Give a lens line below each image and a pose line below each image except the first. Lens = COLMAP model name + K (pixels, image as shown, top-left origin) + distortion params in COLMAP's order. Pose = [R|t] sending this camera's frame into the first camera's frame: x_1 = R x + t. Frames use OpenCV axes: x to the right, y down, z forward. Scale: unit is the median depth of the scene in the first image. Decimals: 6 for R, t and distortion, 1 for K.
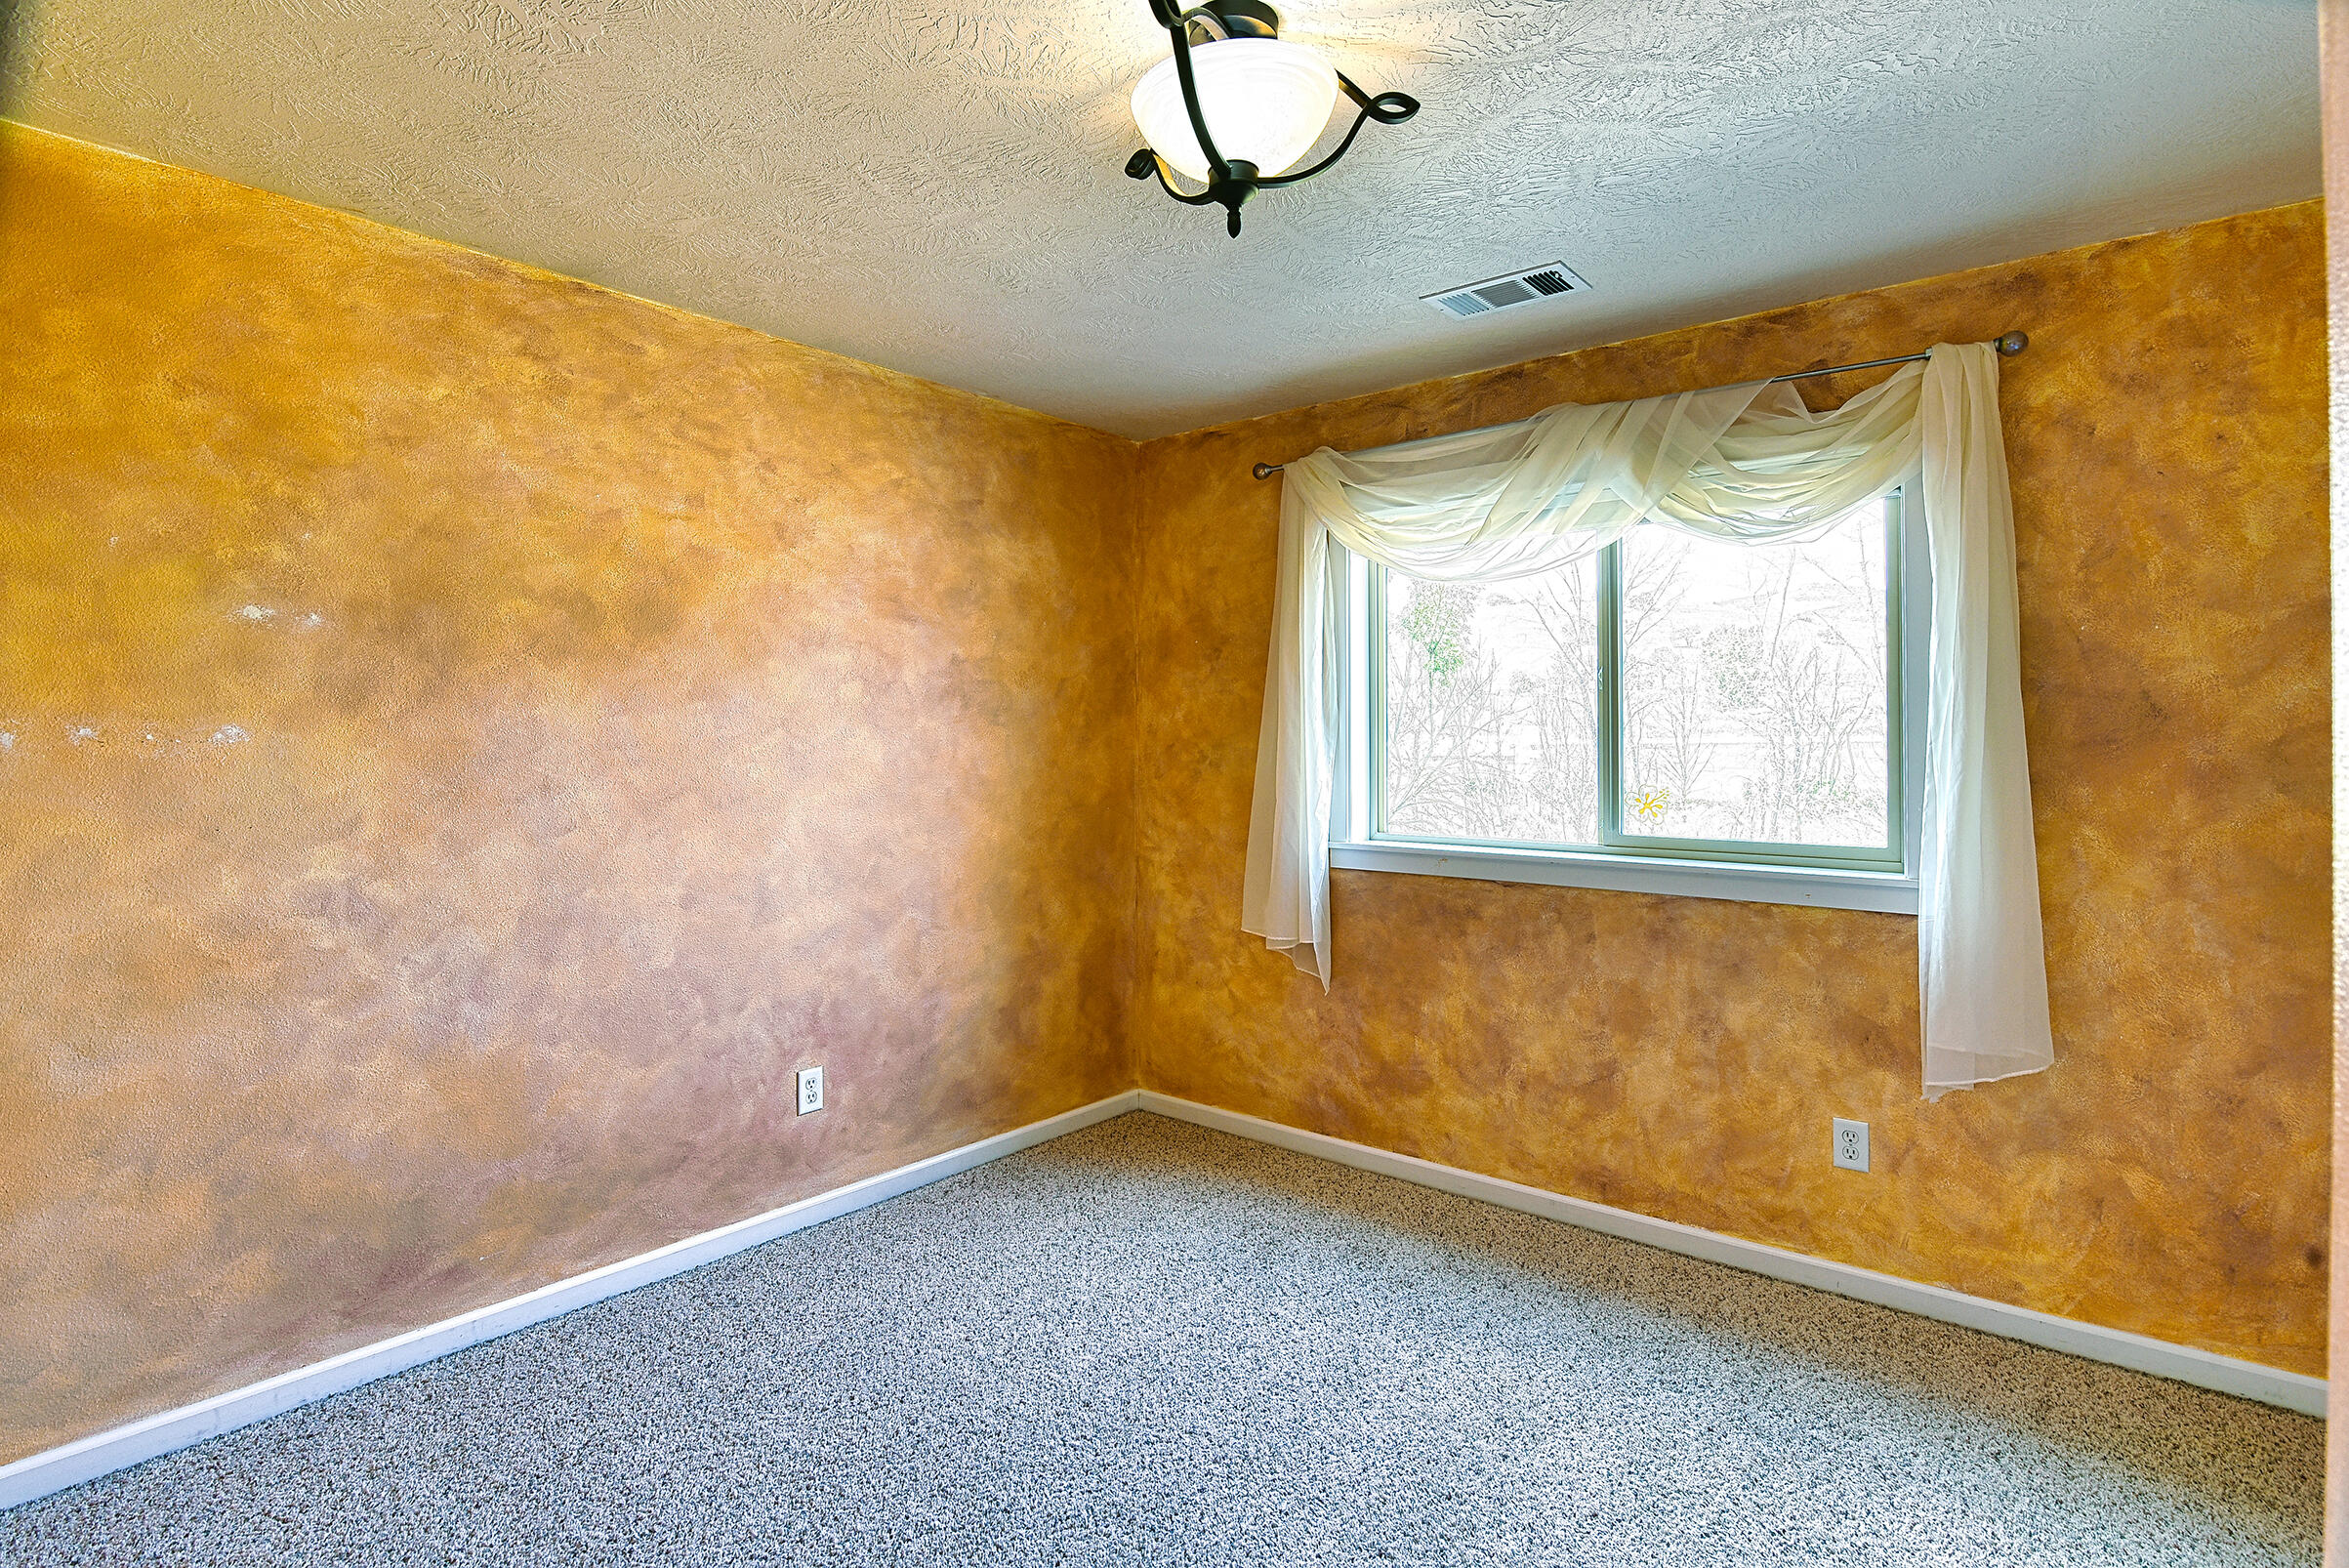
lens RADIAL K [[1183.9, 0, 1166.4], [0, 1183.9, 720.8], [0, 0, 1]] dist [-0.019525, 0.000311]
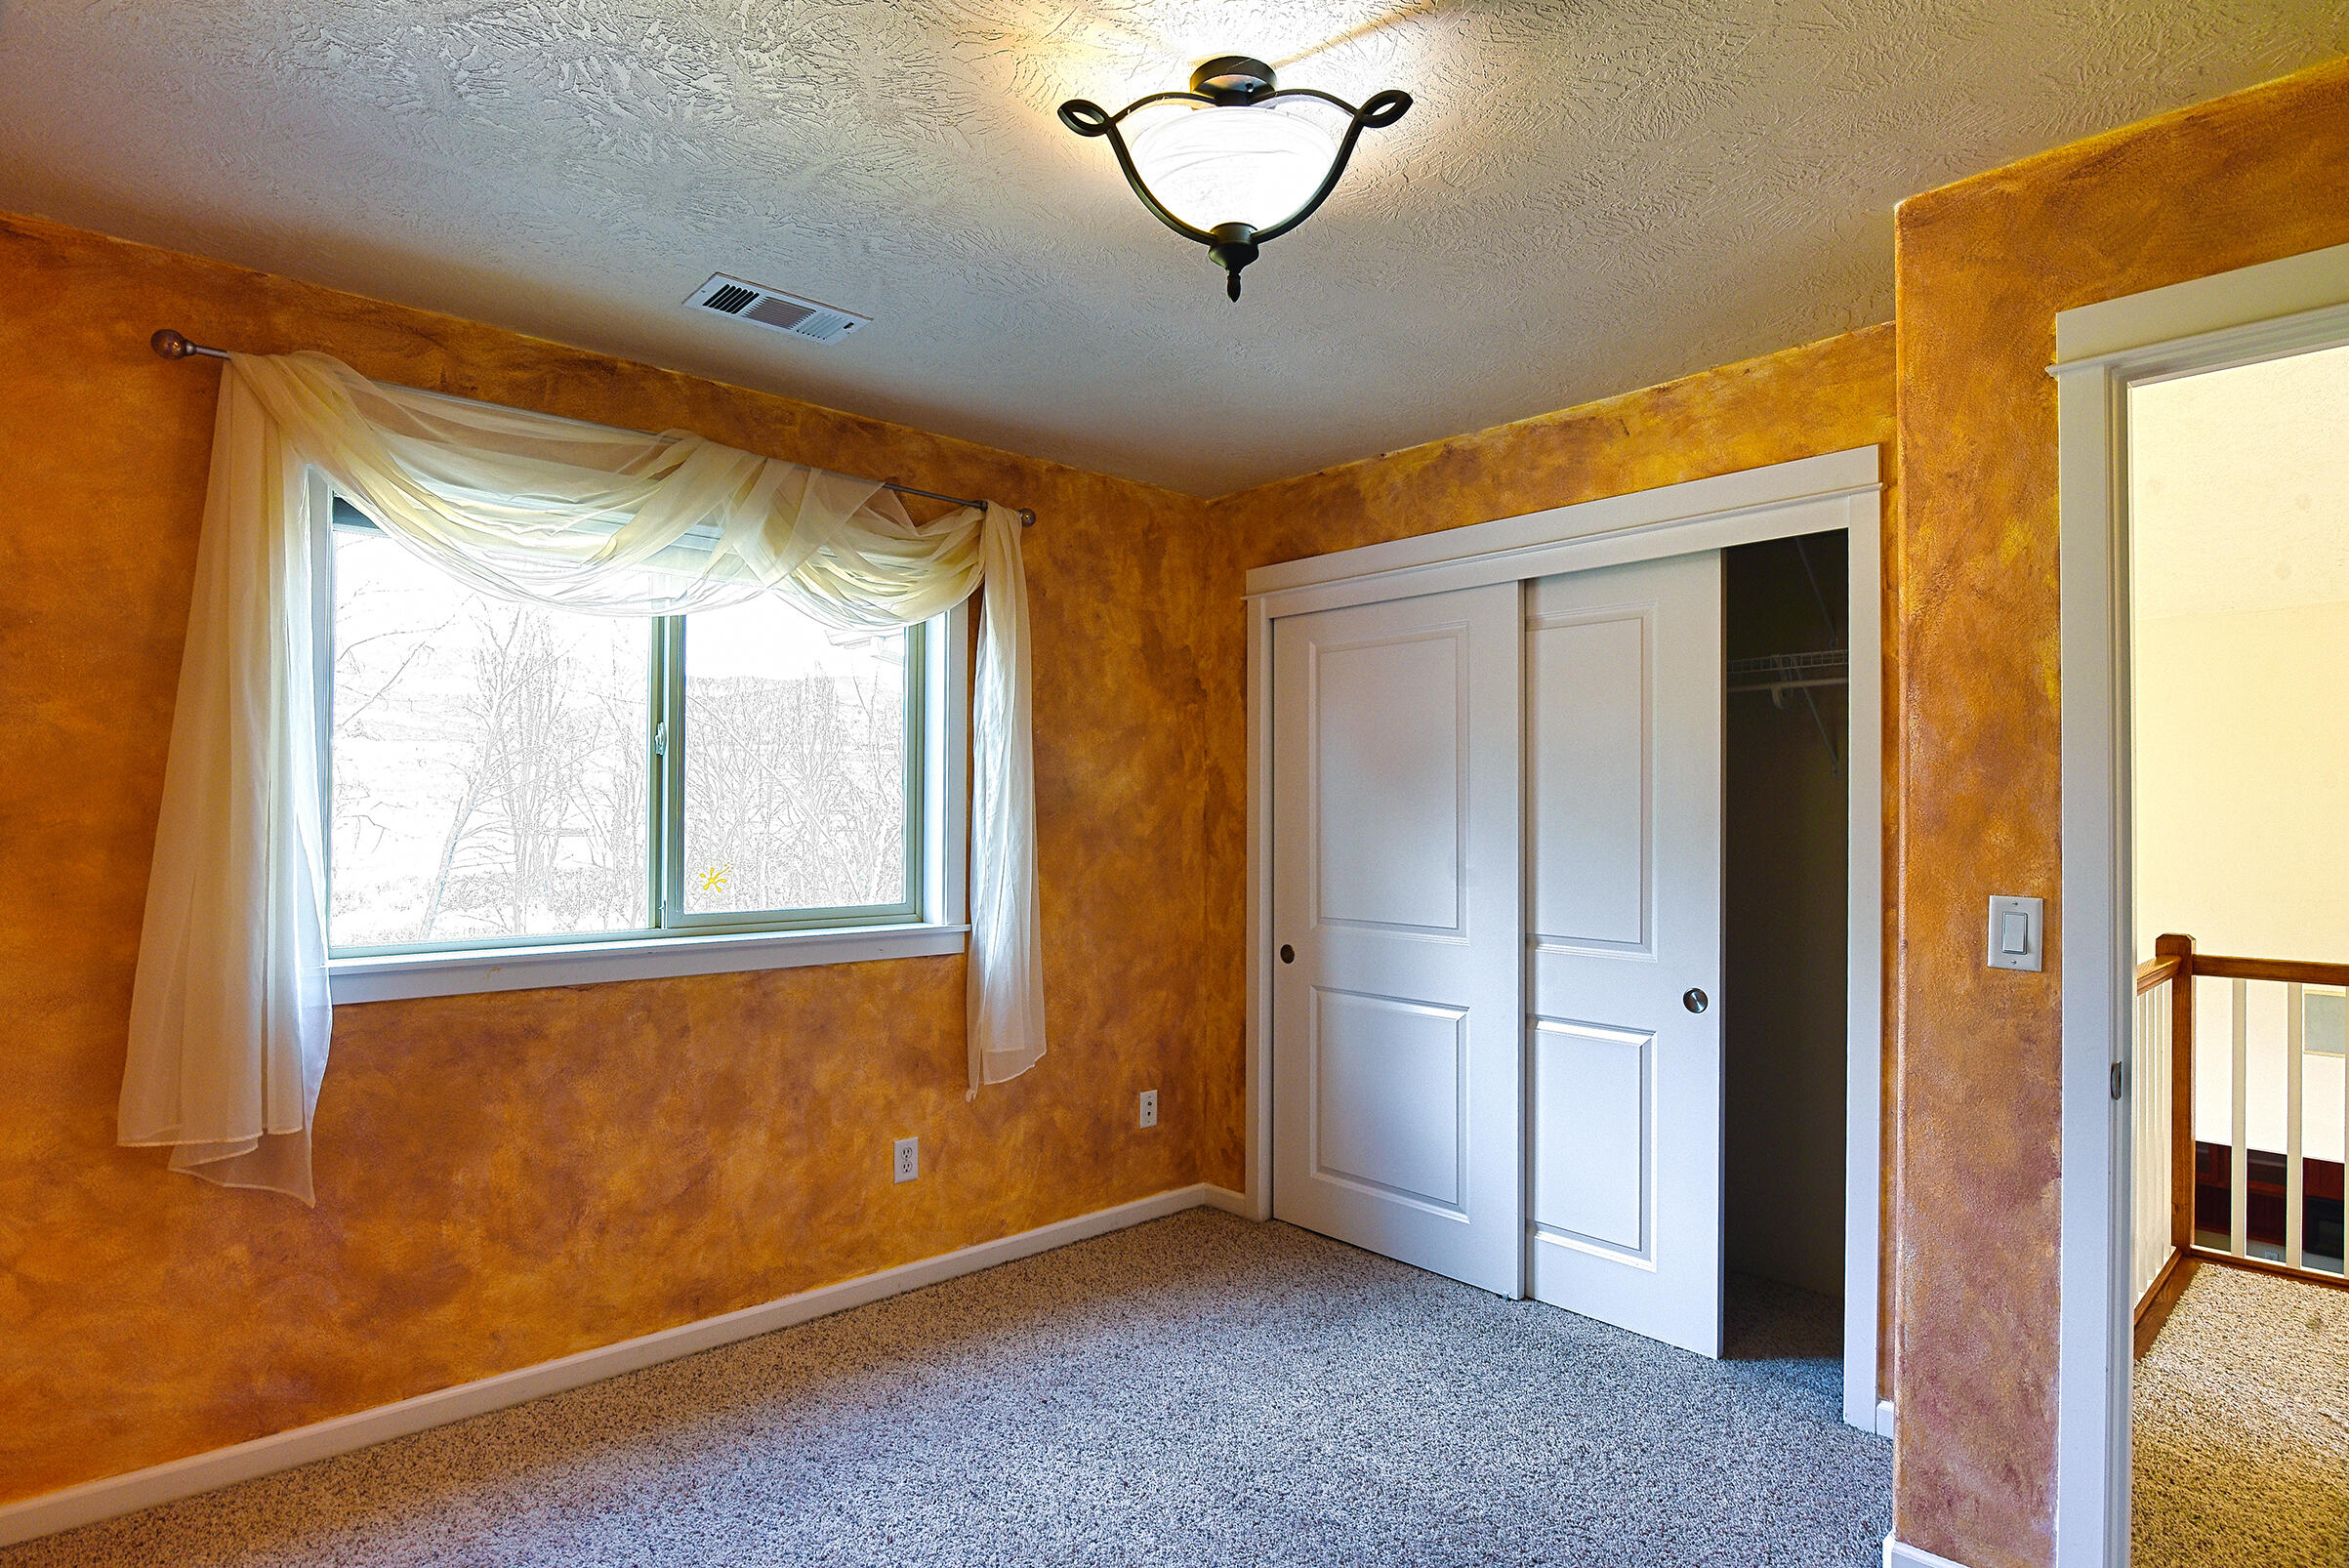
lens RADIAL K [[1217.6, 0, 1203.0], [0, 1217.6, 789.0], [0, 0, 1]] dist [-0.022187, -0.000503]
pose [[0.124736, 0.018992, 0.992008, -0.529598], [-0.019284, 0.999674, -0.016714, 0.007949], [-0.992002, -0.017045, 0.125062, 0.516771]]
